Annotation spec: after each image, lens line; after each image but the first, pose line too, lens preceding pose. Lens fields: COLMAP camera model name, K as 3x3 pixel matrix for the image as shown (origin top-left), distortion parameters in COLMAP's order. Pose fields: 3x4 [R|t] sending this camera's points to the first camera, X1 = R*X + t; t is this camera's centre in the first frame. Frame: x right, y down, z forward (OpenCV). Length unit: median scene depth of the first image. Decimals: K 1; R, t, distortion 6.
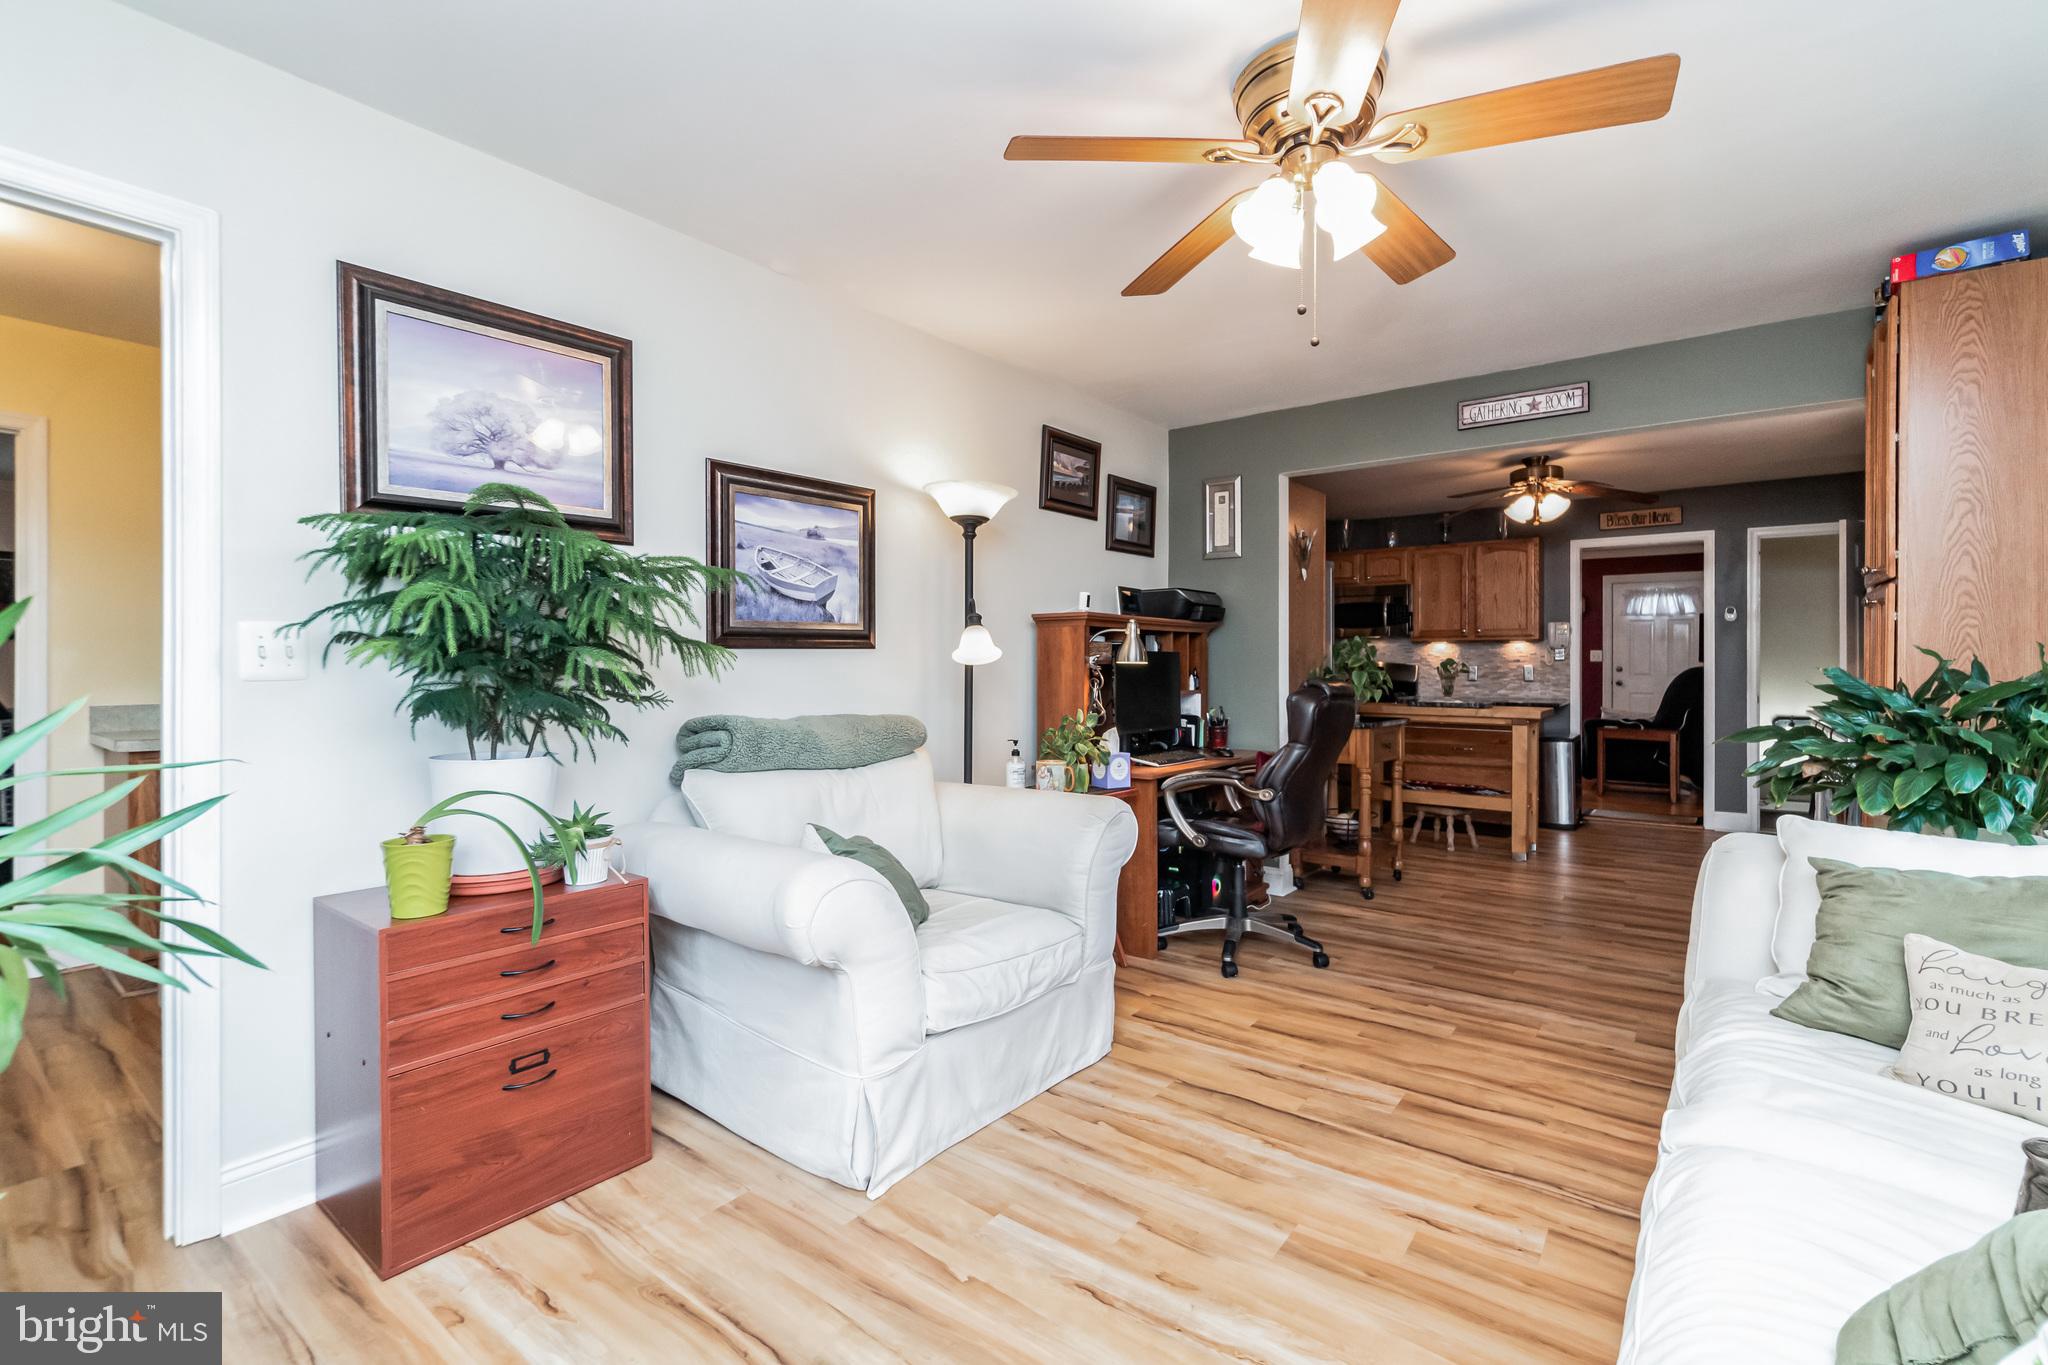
lens RADIAL K [[922.1, 0, 1018.9], [0, 922.1, 670.0], [0, 0, 1]] dist [0.003005, 0.000359]
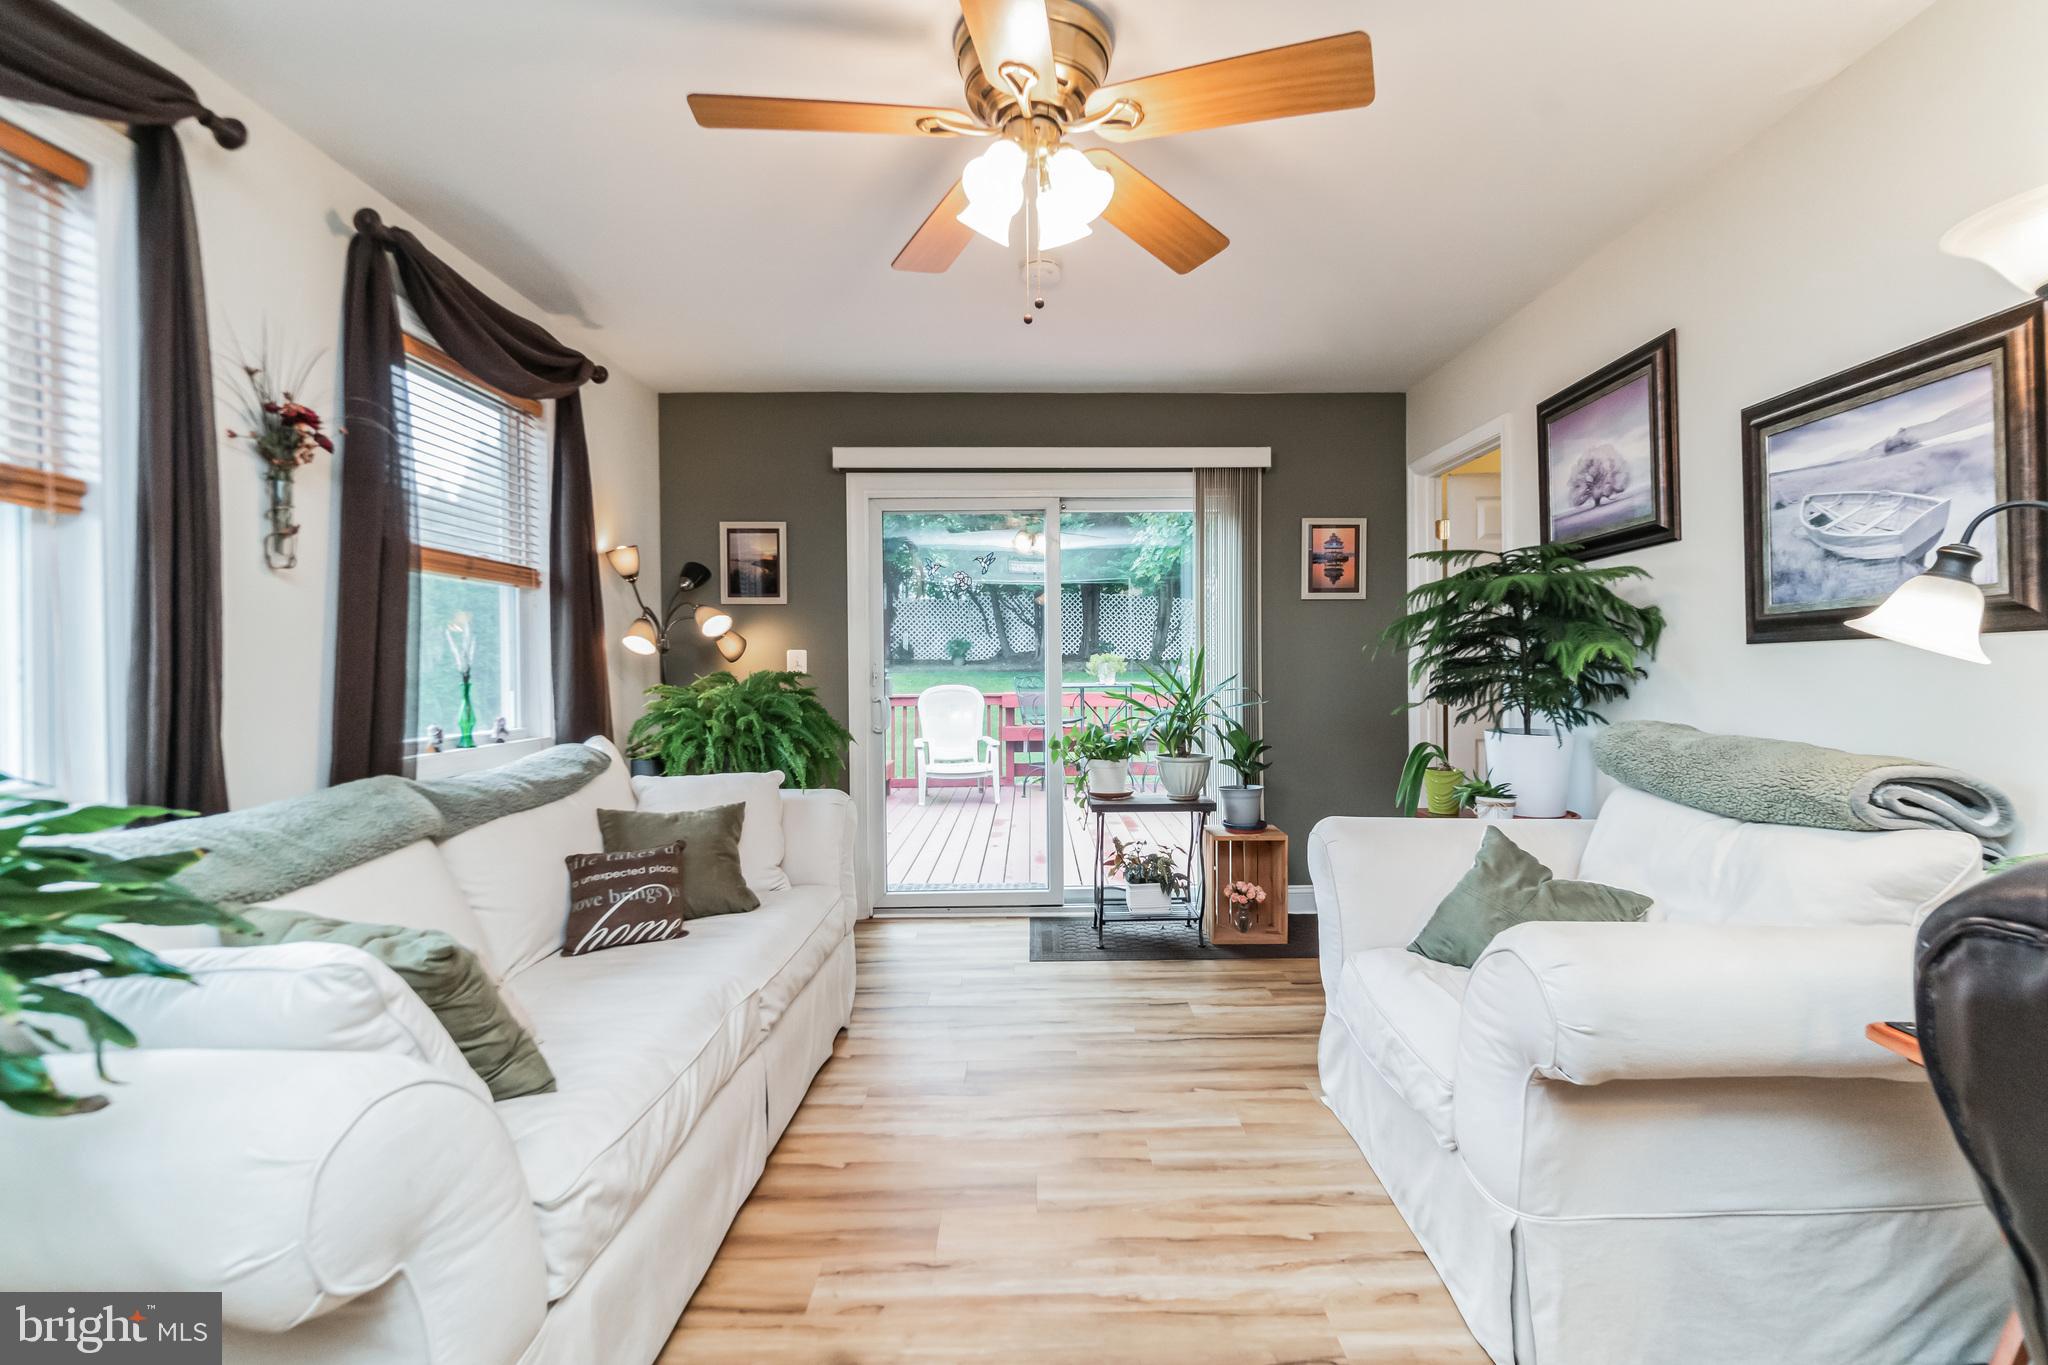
lens RADIAL K [[922.1, 0, 1029.9], [0, 922.1, 668.8], [0, 0, 1]] dist [0.003005, 0.000359]
pose [[-0.797109, -0.002369, -0.603831, 0.702002], [-0.009158, 0.999925, 0.008167, -0.002636], [0.603767, 0.012040, -0.797070, 1.366344]]
